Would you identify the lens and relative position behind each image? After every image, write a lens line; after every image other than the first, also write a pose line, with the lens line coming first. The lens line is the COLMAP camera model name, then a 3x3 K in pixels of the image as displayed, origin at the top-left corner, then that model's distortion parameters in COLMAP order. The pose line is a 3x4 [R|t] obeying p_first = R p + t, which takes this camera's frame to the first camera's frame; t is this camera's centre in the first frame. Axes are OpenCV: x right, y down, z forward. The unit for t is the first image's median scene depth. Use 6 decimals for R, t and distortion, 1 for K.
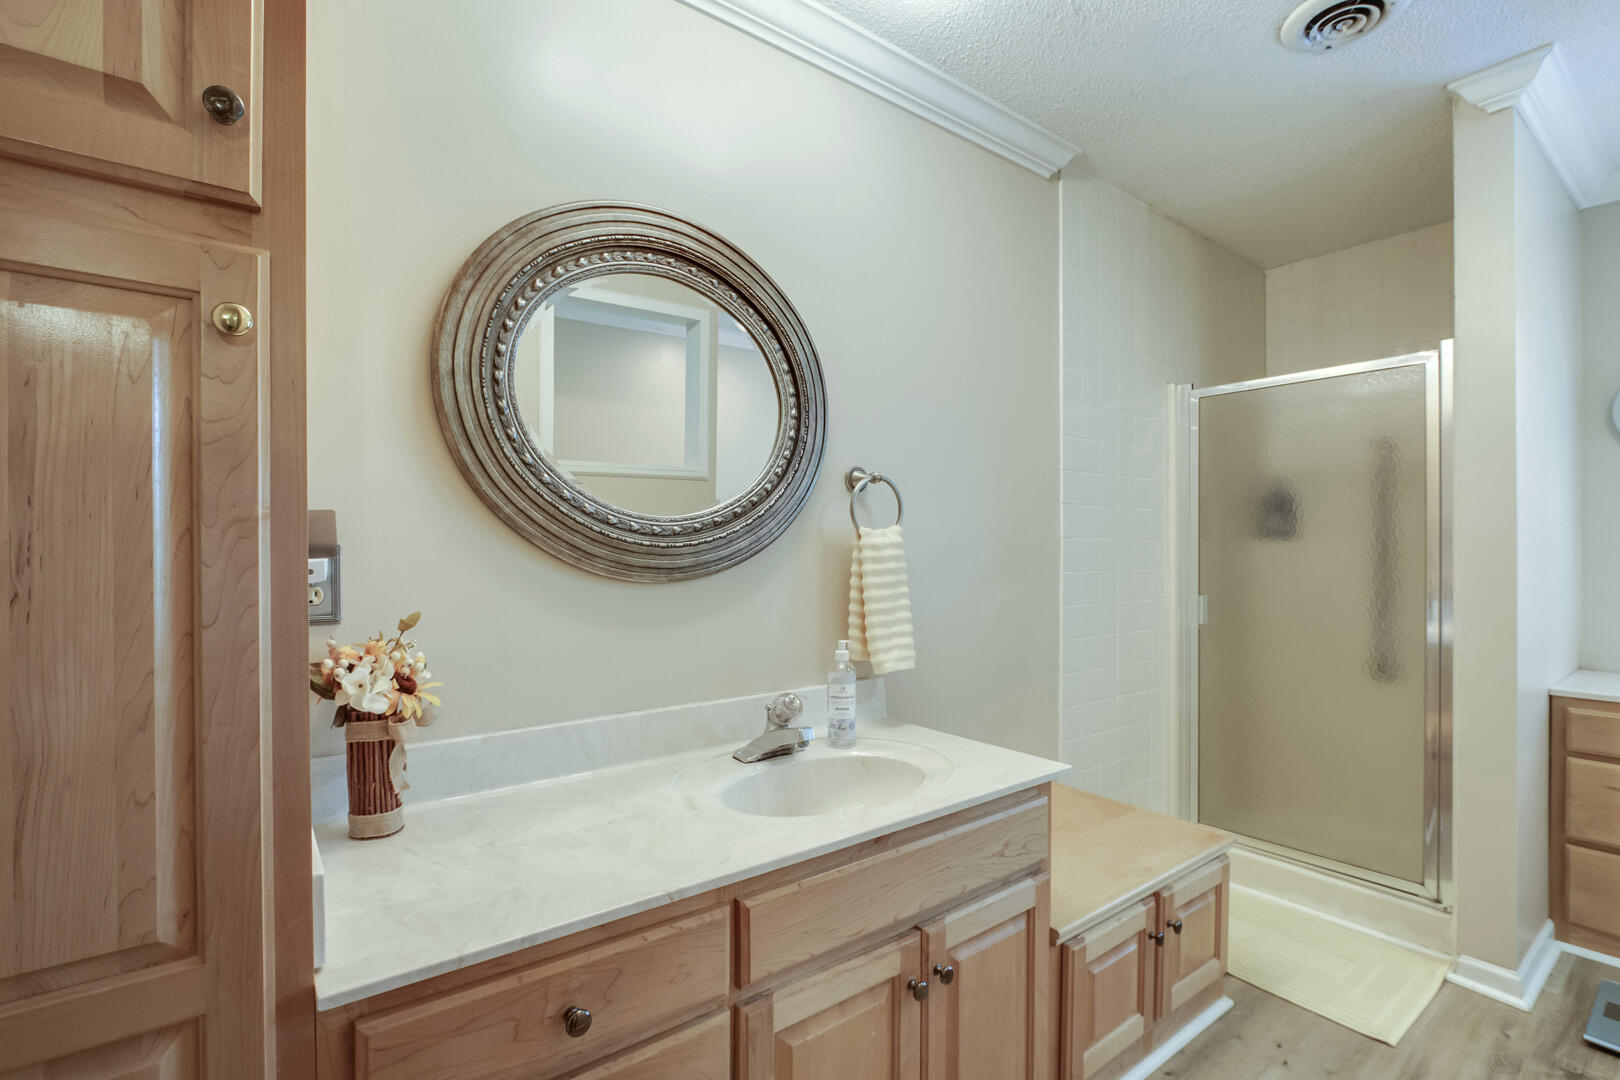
lens RADIAL K [[750.6, 0, 803.1], [0, 750.6, 546.0], [0, 0, 1]] dist [-0.016085, 0.002816]
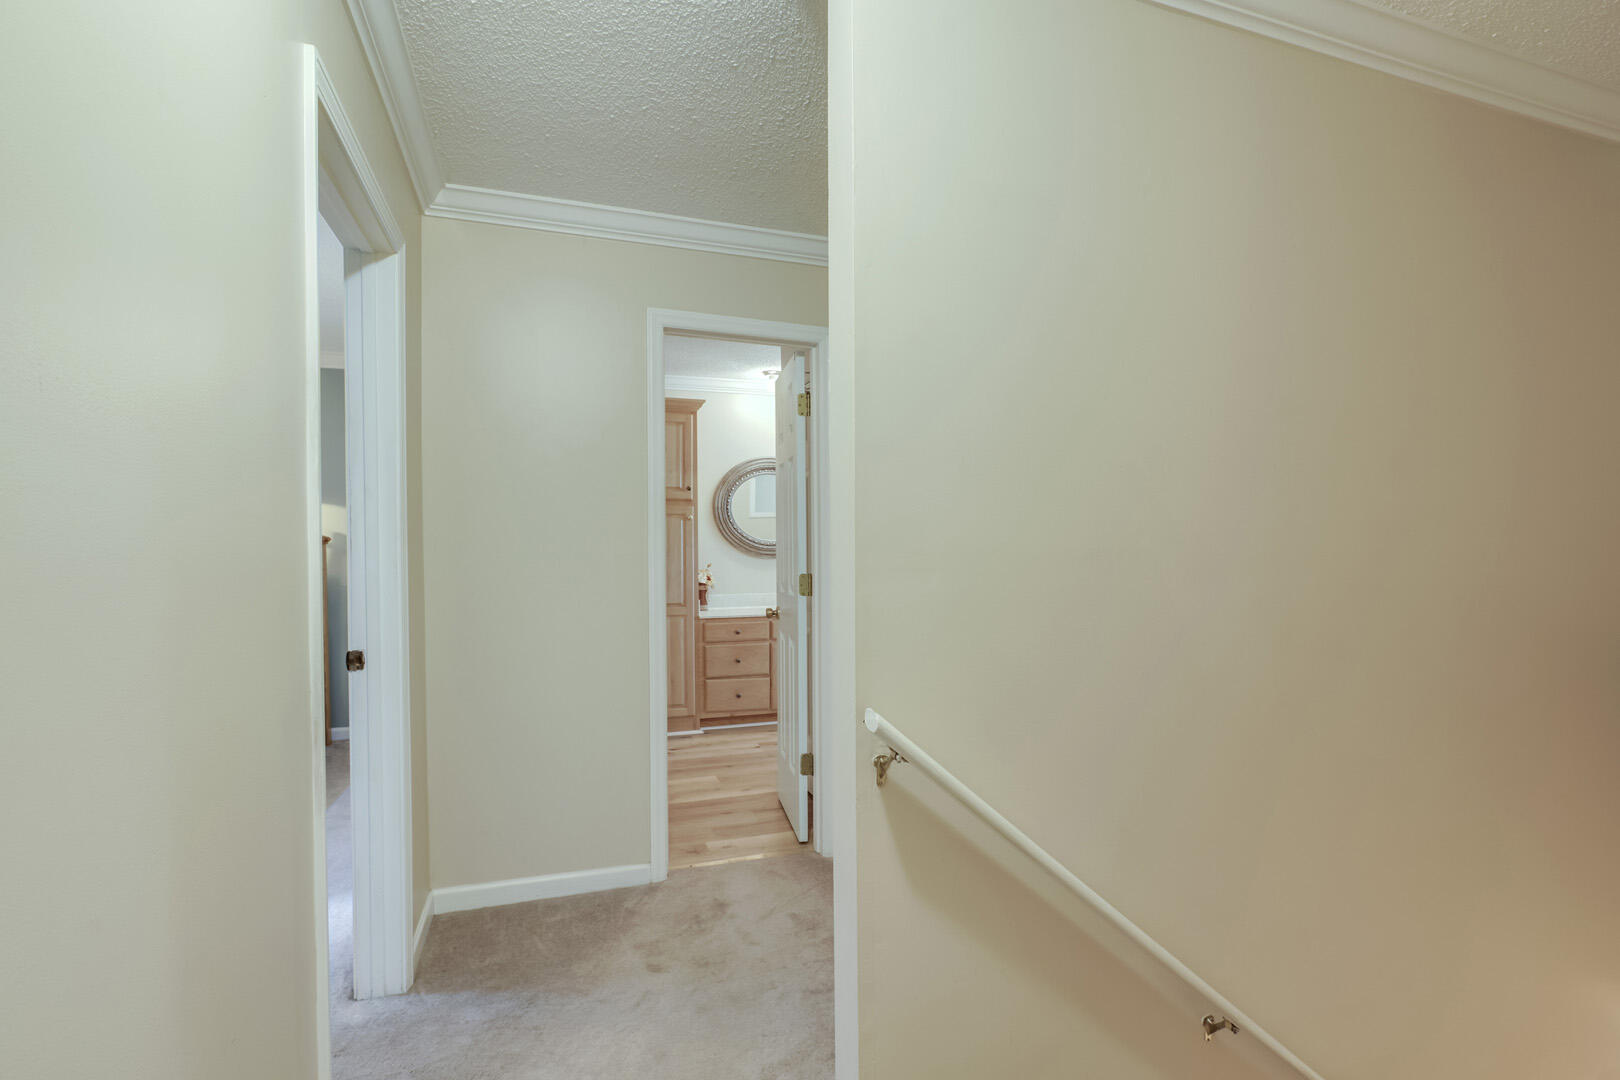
lens RADIAL K [[750.6, 0, 813.0], [0, 750.6, 543.1], [0, 0, 1]] dist [-0.016085, 0.002816]
pose [[0.951827, -0.005830, -0.306579, 1.749545], [0.005172, 0.999982, -0.002959, -0.020715], [0.306591, 0.001230, 0.951840, -3.743320]]
